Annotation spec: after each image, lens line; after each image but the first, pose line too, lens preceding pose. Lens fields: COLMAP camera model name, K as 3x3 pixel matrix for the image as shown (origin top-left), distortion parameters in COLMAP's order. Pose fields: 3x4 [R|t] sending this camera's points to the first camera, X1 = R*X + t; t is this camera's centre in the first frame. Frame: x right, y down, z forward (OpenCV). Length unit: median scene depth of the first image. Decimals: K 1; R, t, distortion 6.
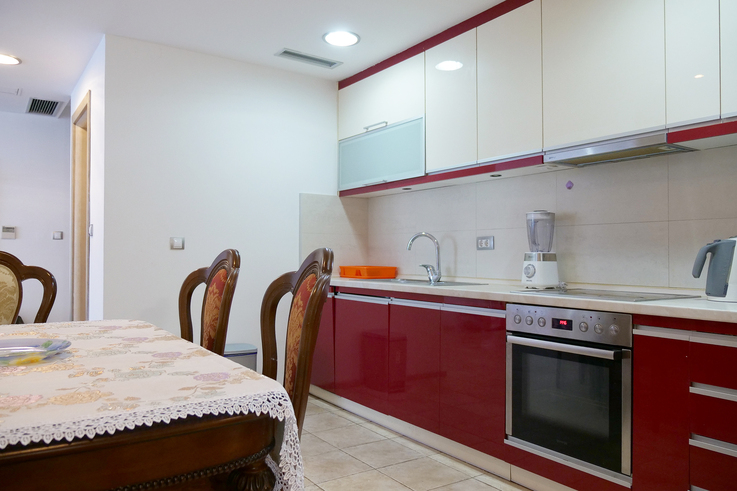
lens RADIAL K [[570.7, 0, 368.5], [0, 570.7, 245.5], [0, 0, 1]] dist [-0.000310, -0.000912]
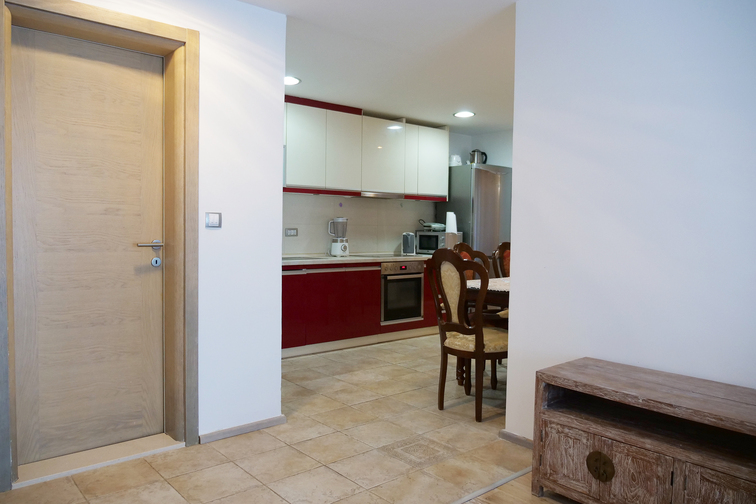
lens RADIAL K [[560.8, 0, 378.0], [0, 560.8, 252.0], [0, 0, 1]] dist [0.002184, -0.000187]
pose [[-0.112608, -0.047154, 0.992520, -1.809490], [-0.029048, 0.998603, 0.044147, -0.033100], [-0.993215, -0.023859, -0.113820, 1.205501]]
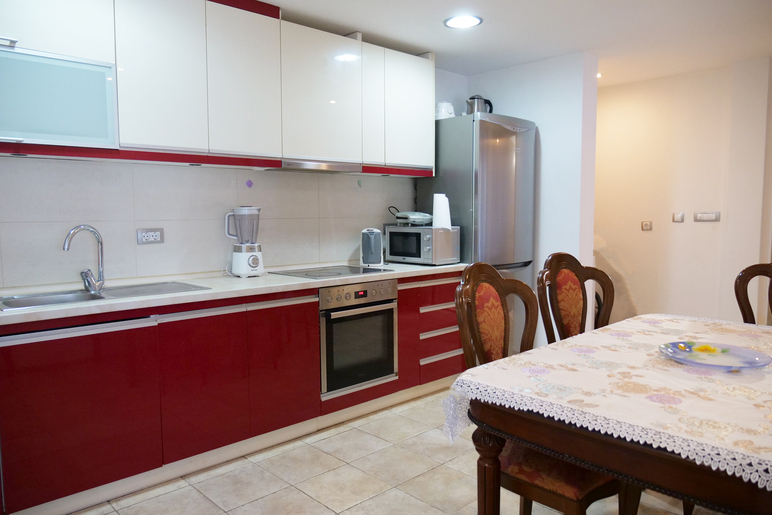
lens RADIAL K [[572.6, 0, 386.0], [0, 572.6, 257.5], [0, 0, 1]] dist [0.002184, -0.000187]
pose [[-0.169066, -0.084964, 0.981936, -0.922808], [-0.013718, 0.996384, 0.083852, -0.064281], [-0.985509, 0.000707, -0.169620, 1.022242]]
